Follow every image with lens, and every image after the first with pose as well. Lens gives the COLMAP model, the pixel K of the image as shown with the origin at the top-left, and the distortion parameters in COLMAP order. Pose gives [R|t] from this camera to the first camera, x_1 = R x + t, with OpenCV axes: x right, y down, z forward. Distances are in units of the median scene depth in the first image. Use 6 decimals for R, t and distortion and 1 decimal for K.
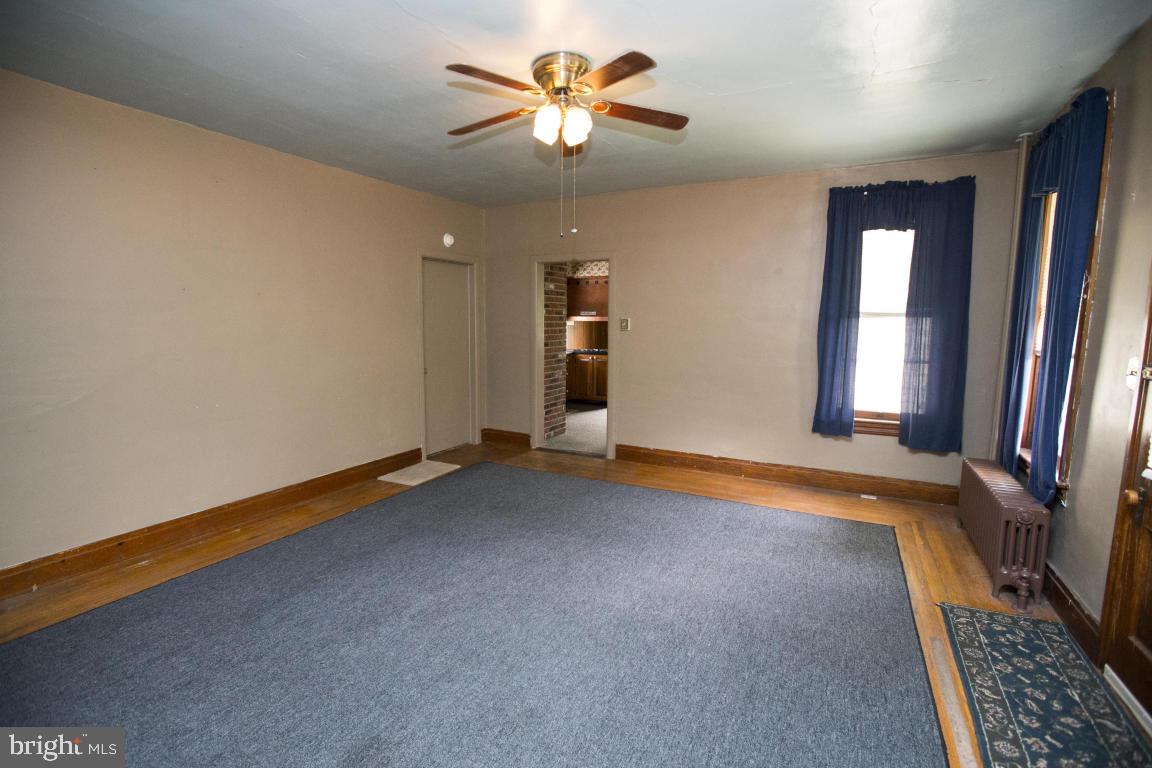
lens RADIAL K [[527.5, 0, 570.0], [0, 527.5, 386.9], [0, 0, 1]] dist [-0.041133, 0.011961]
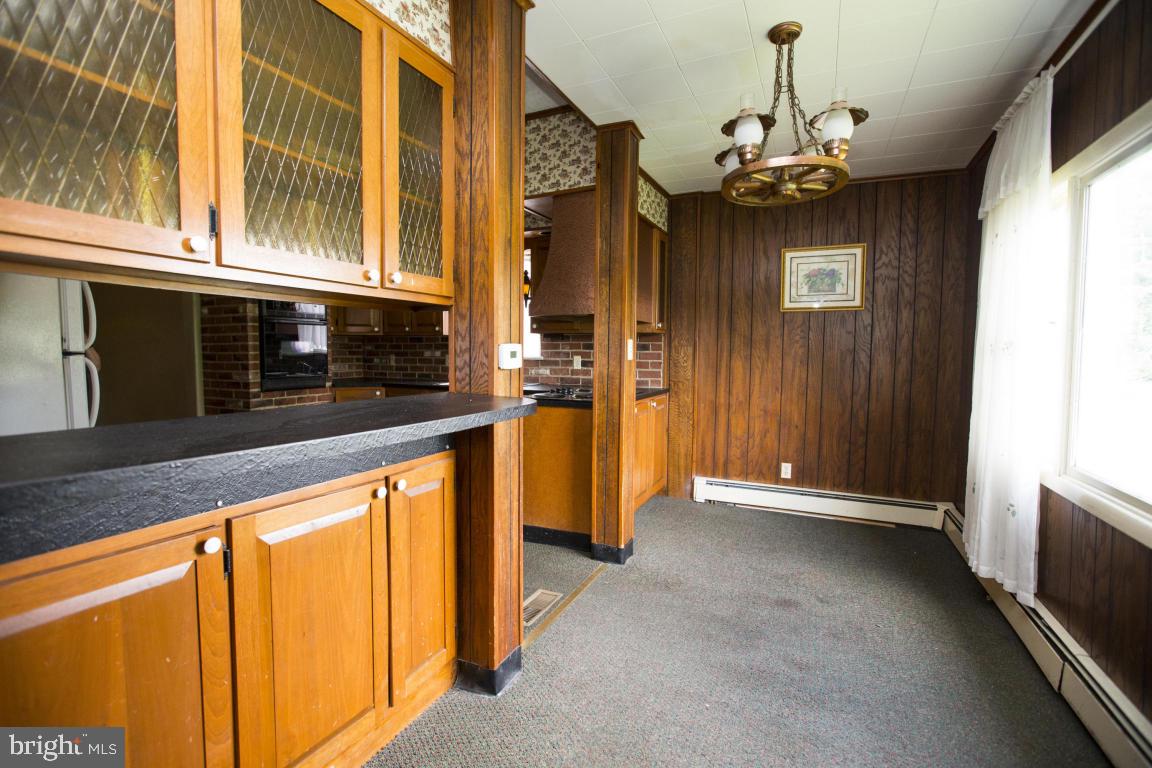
lens RADIAL K [[527.5, 0, 569.8], [0, 527.5, 385.6], [0, 0, 1]] dist [-0.041133, 0.011961]
pose [[0.039521, 0.060641, -0.997377, 0.651744], [-0.125568, 0.990545, 0.055250, -0.138021], [0.991297, 0.123055, 0.046762, 1.411749]]
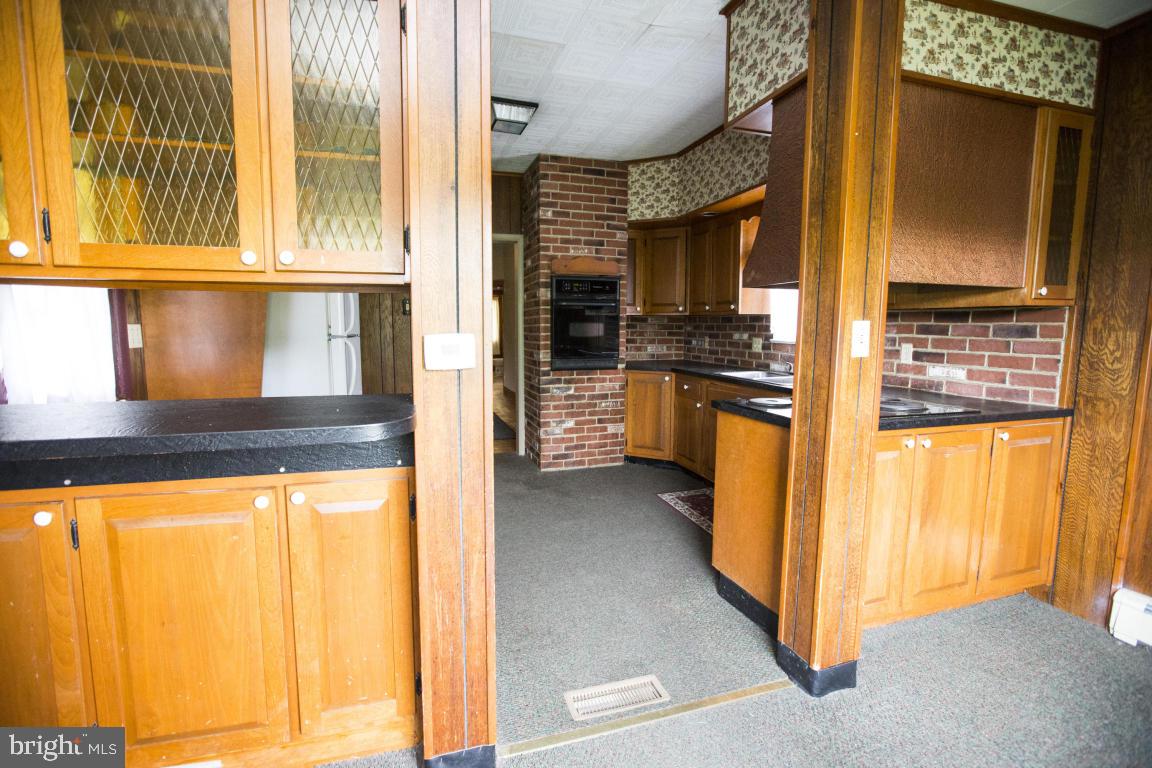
lens RADIAL K [[527.5, 0, 568.3], [0, 527.5, 385.5], [0, 0, 1]] dist [-0.041133, 0.011961]
pose [[-0.707856, 0.071177, -0.702761, 0.468154], [-0.092655, 0.976957, 0.192275, -0.165062], [0.700253, 0.201217, -0.684950, 1.568590]]
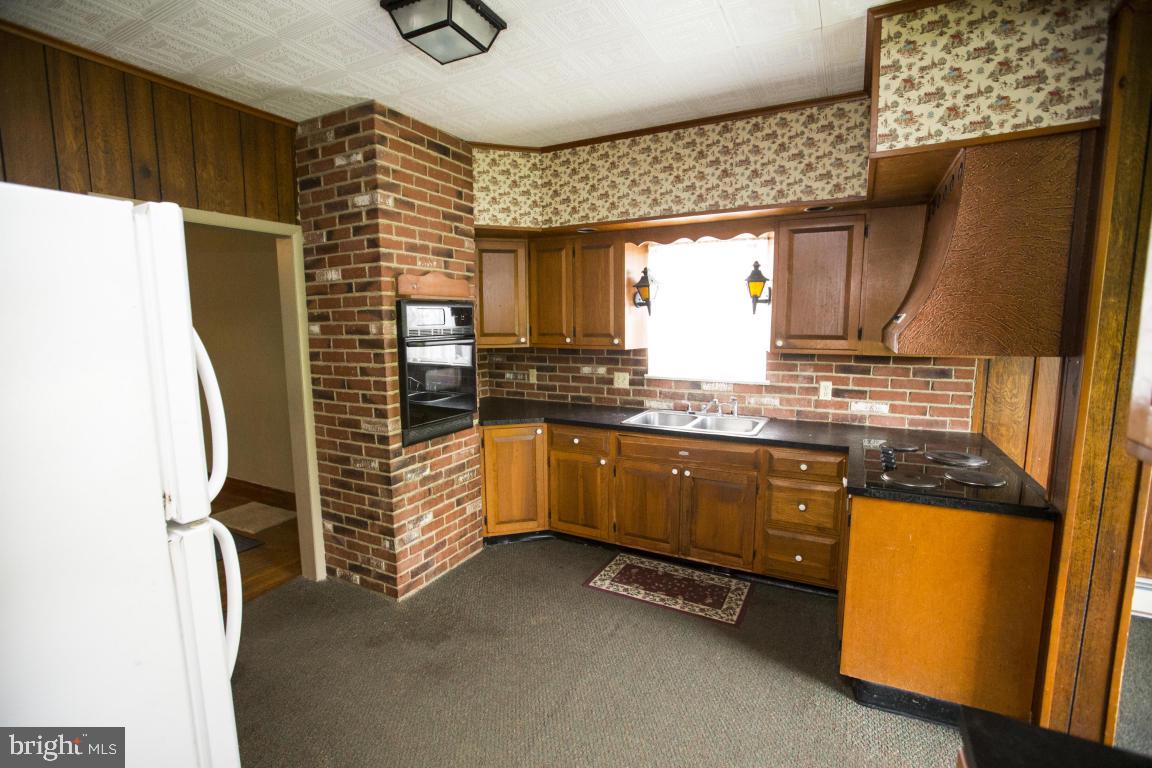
lens RADIAL K [[527.5, 0, 569.6], [0, 527.5, 386.8], [0, 0, 1]] dist [-0.041133, 0.011961]
pose [[-0.004925, 0.121085, -0.992630, 0.429321], [-0.112390, 0.986286, 0.120868, -0.168944], [0.993652, 0.112157, 0.008752, 1.191118]]
